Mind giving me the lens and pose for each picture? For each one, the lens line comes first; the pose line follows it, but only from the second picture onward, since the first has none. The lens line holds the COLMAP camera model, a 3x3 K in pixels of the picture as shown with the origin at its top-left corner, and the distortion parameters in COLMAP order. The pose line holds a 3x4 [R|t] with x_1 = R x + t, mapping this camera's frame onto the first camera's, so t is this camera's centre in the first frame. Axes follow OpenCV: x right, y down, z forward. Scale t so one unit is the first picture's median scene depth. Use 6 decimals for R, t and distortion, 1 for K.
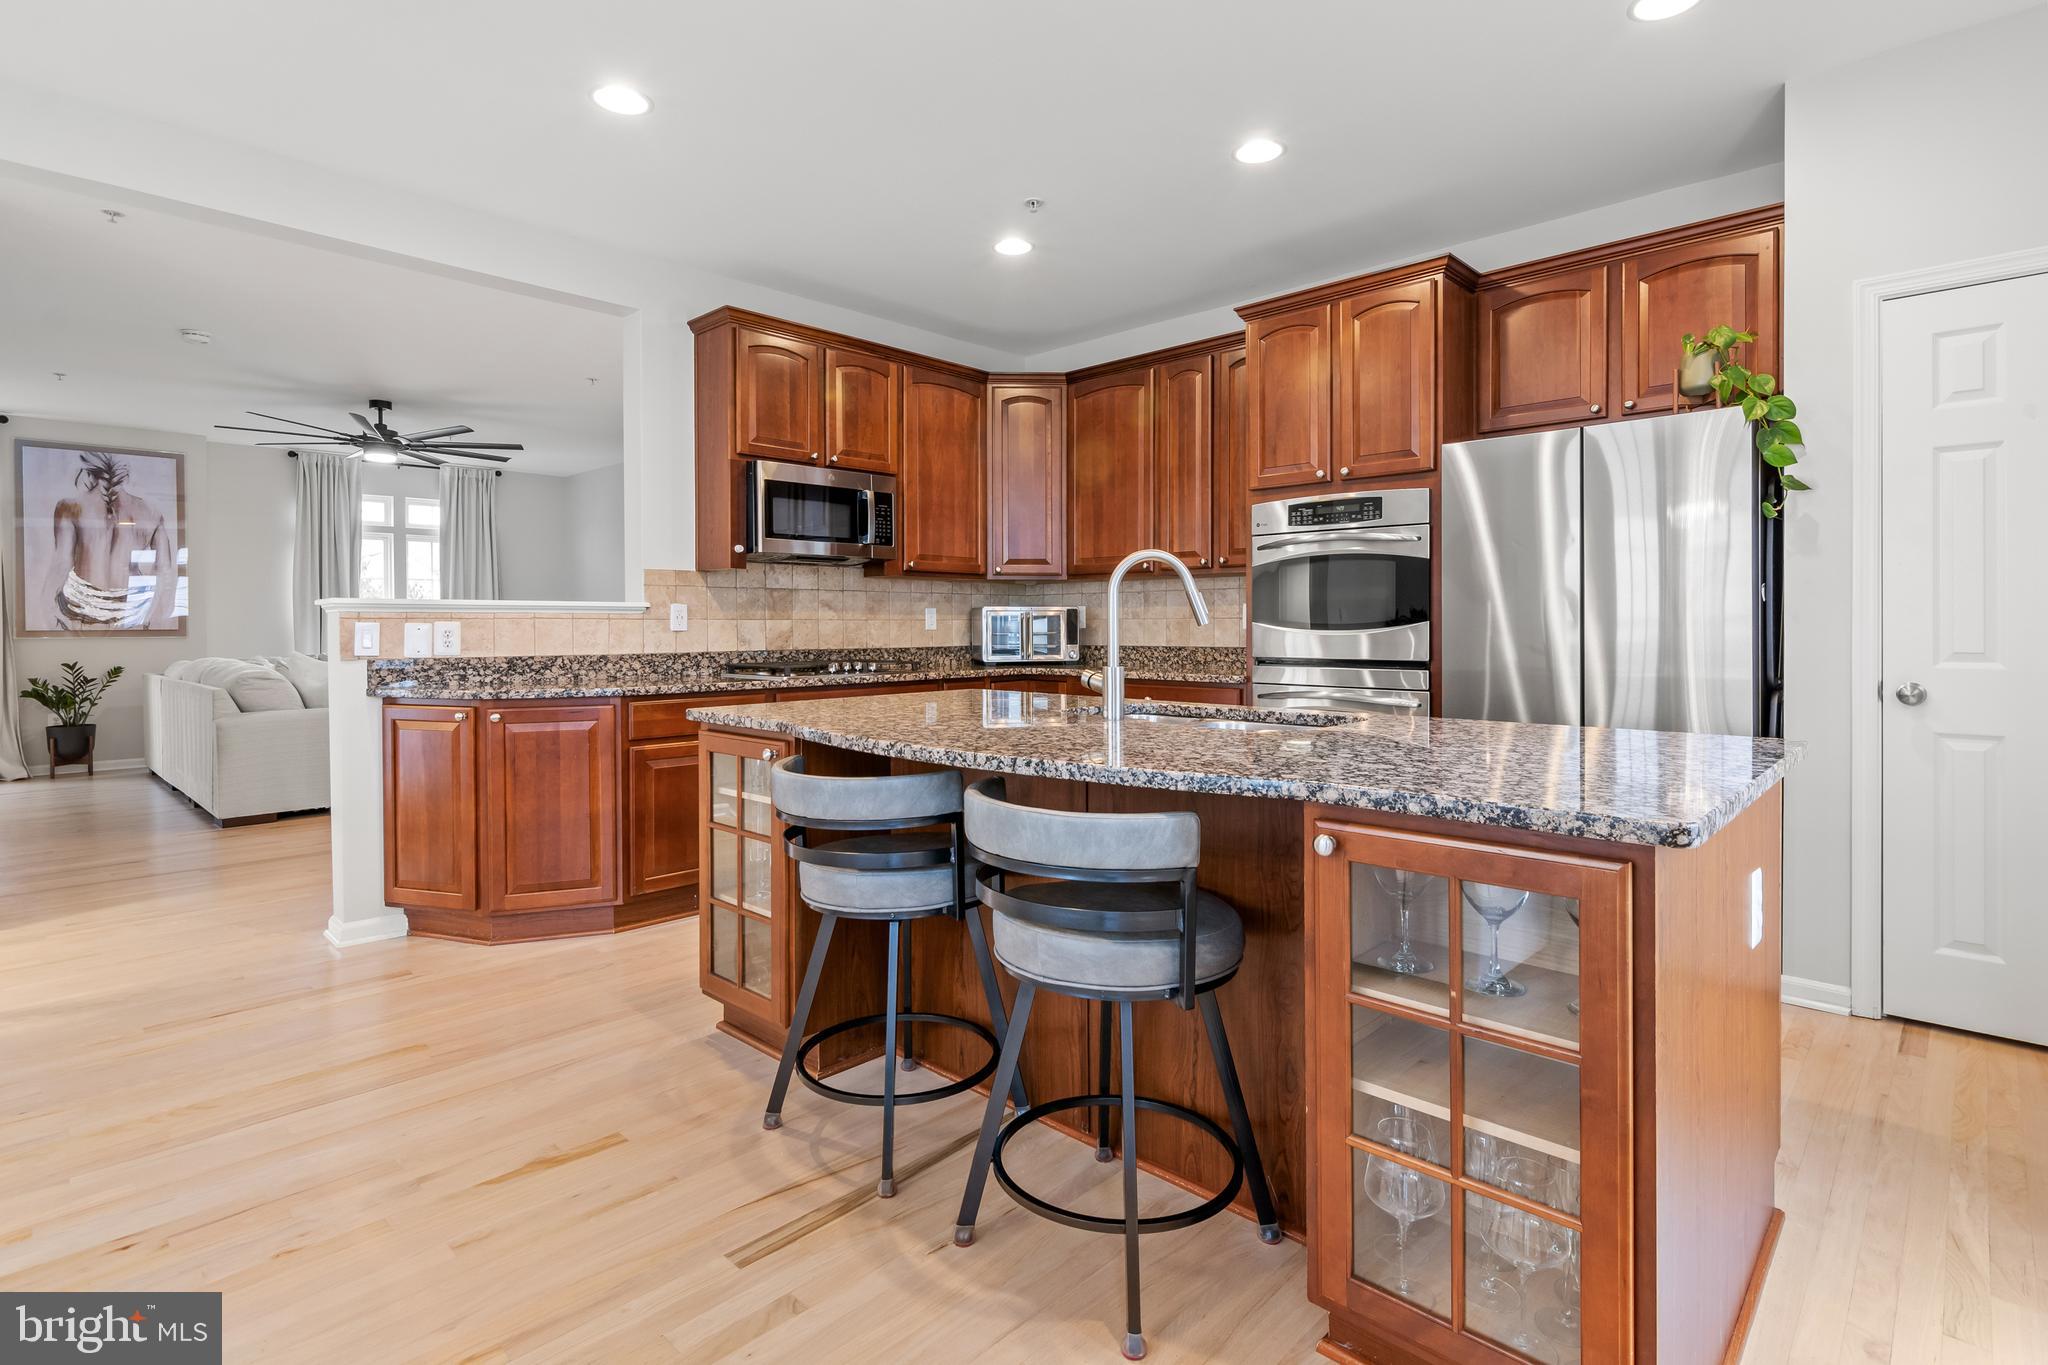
lens RADIAL K [[994.6, 0, 1038.7], [0, 994.6, 631.2], [0, 0, 1]] dist [0.009723, -0.005073]
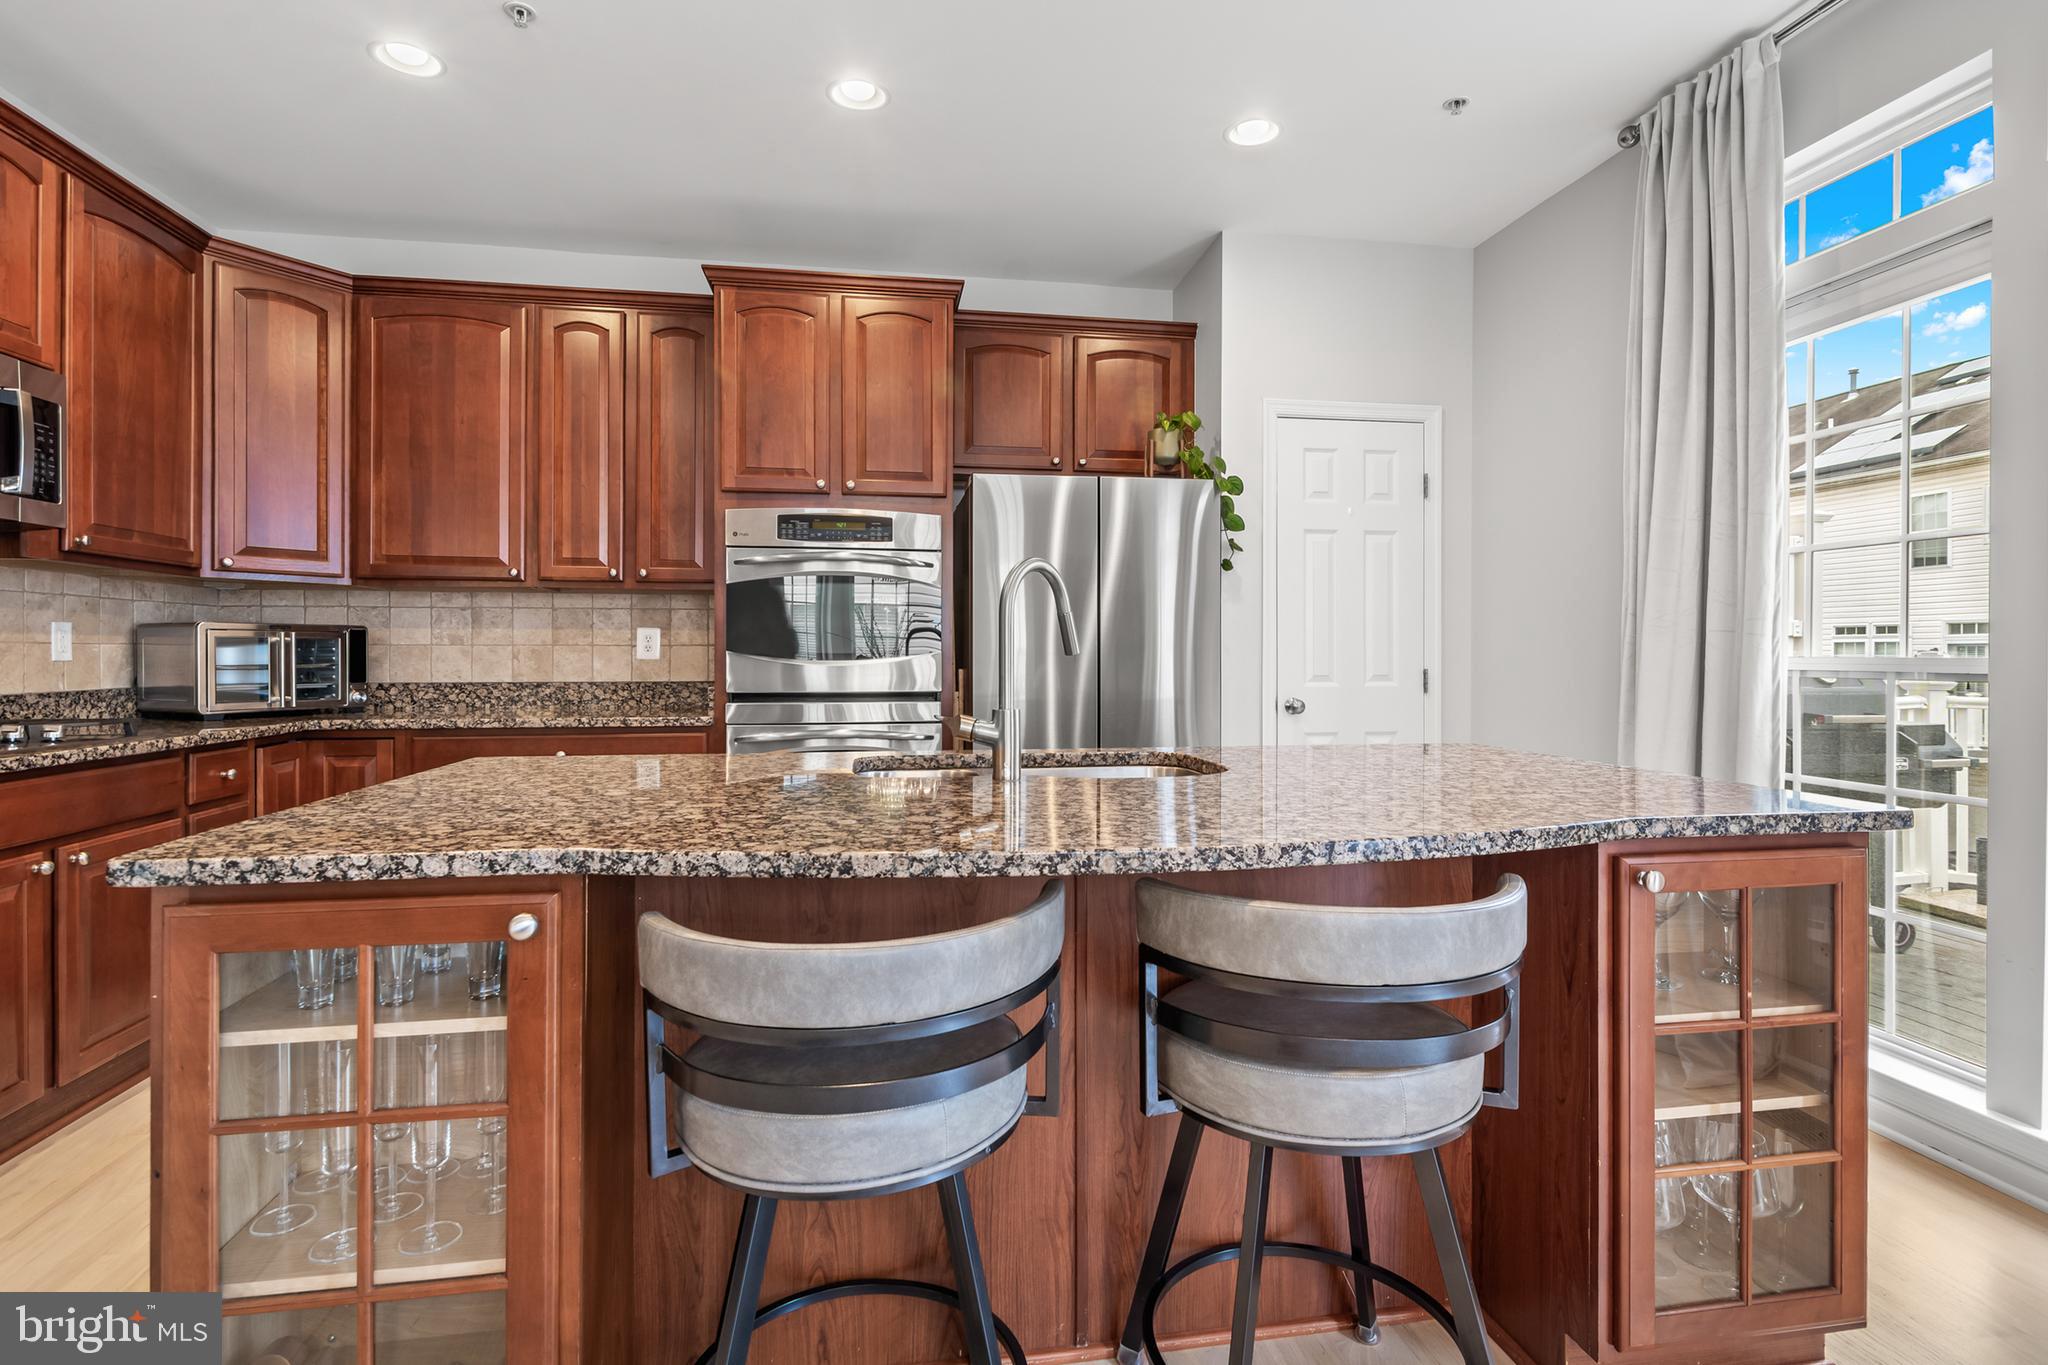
lens RADIAL K [[994.6, 0, 1016.6], [0, 994.6, 650.4], [0, 0, 1]] dist [0.009723, -0.005073]
pose [[0.605393, 0.006077, 0.795904, -0.293710], [0.002006, 0.999956, -0.009161, -0.001314], [-0.795924, 0.007142, 0.605354, 0.303798]]
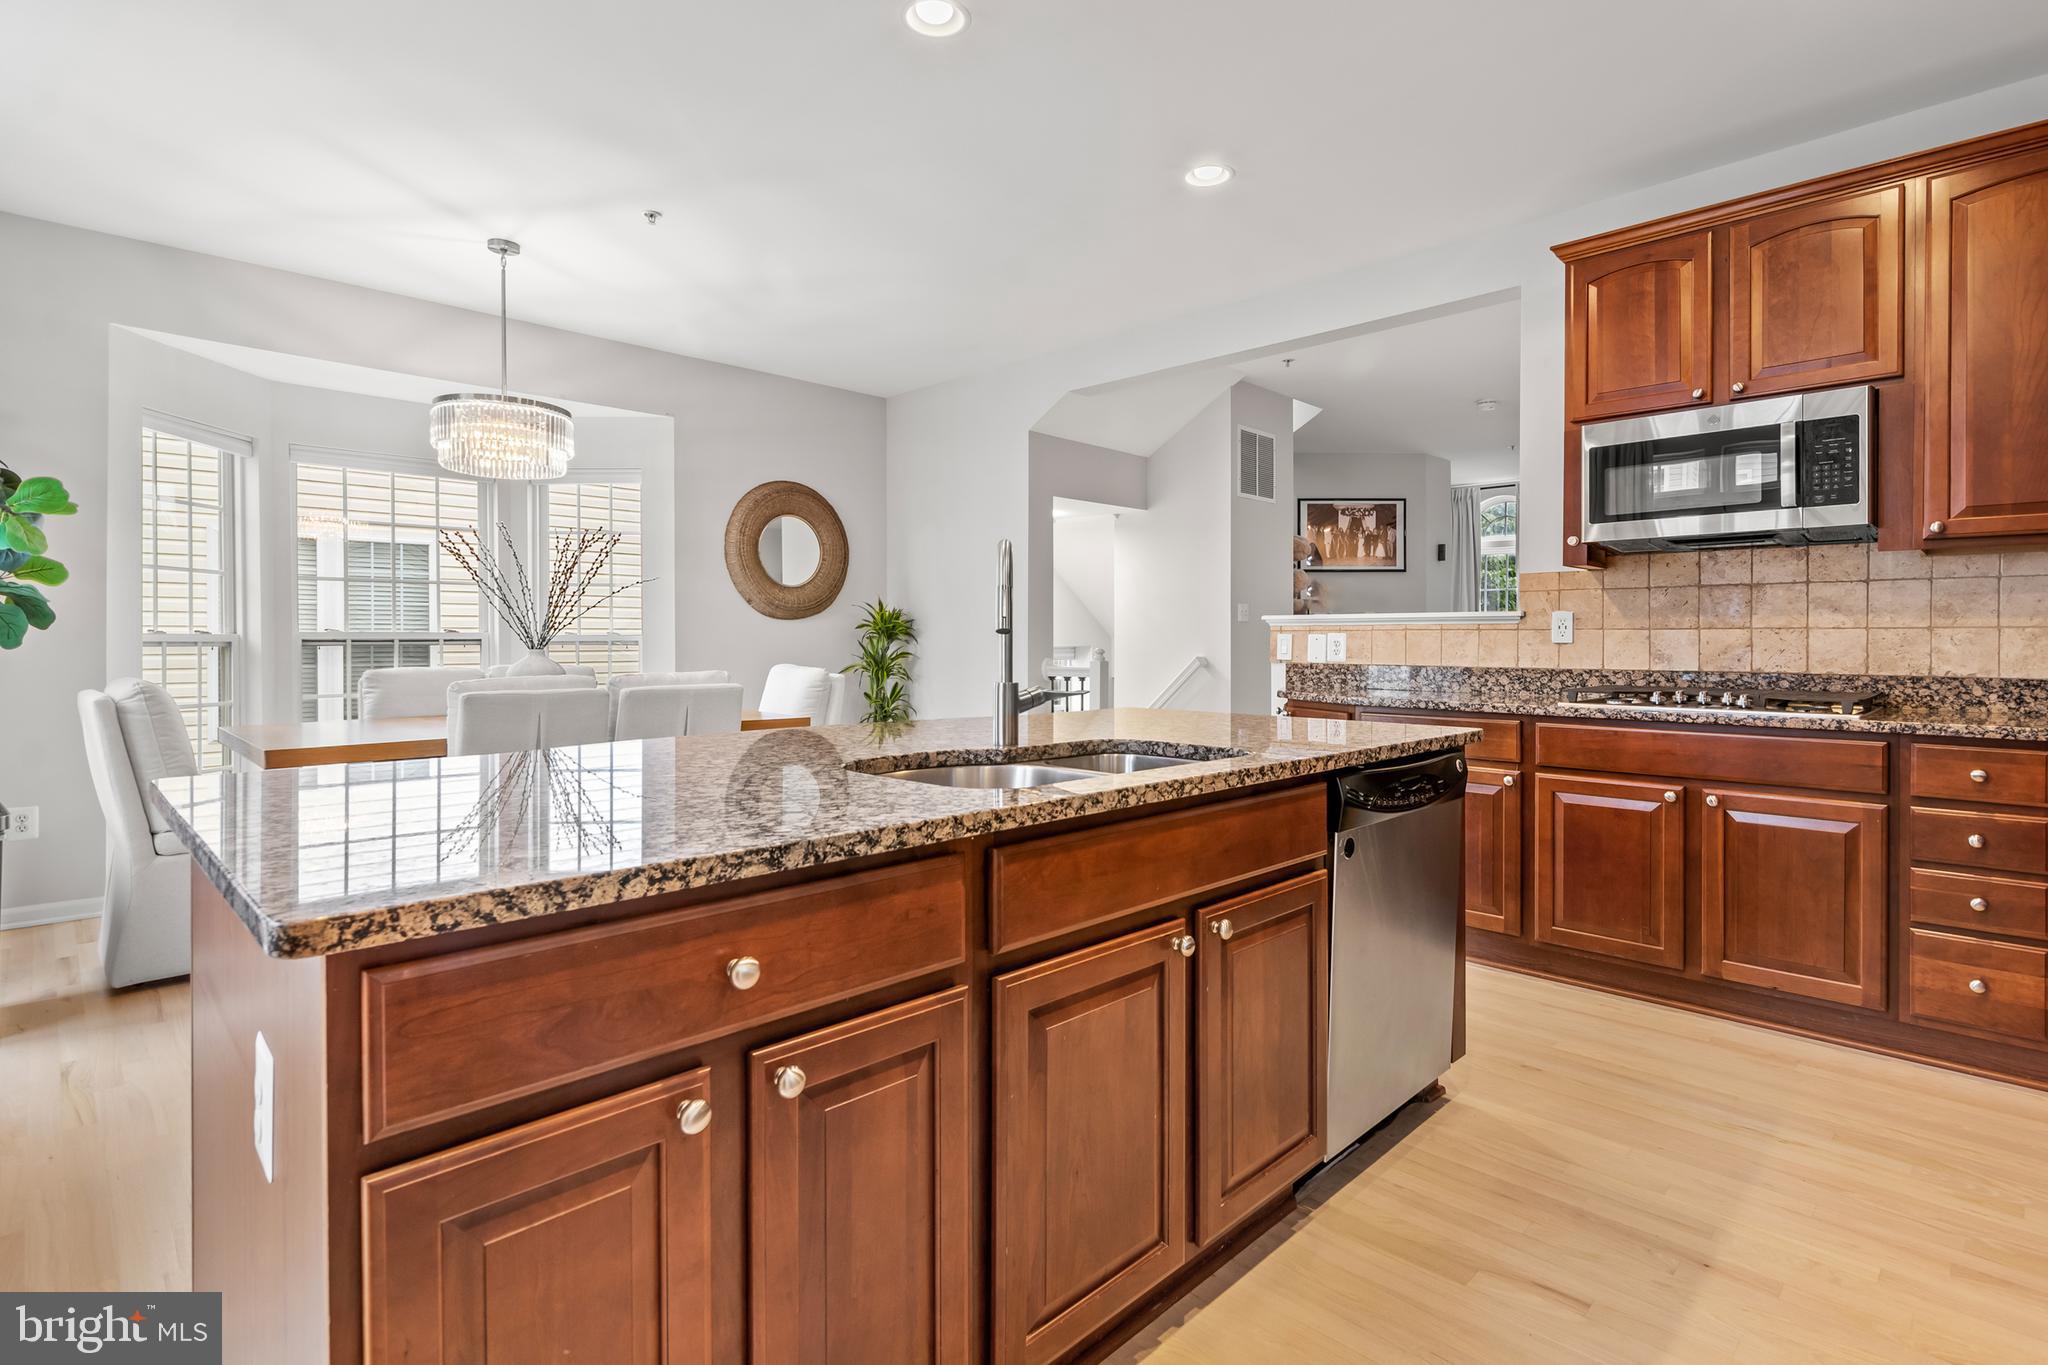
lens RADIAL K [[994.6, 0, 1036.0], [0, 994.6, 645.4], [0, 0, 1]] dist [0.009723, -0.005073]
pose [[-0.023419, 0.008097, -0.999693, 0.515922], [-0.008726, 0.999927, 0.008304, -0.001449], [0.999688, 0.008918, -0.023347, 0.587476]]
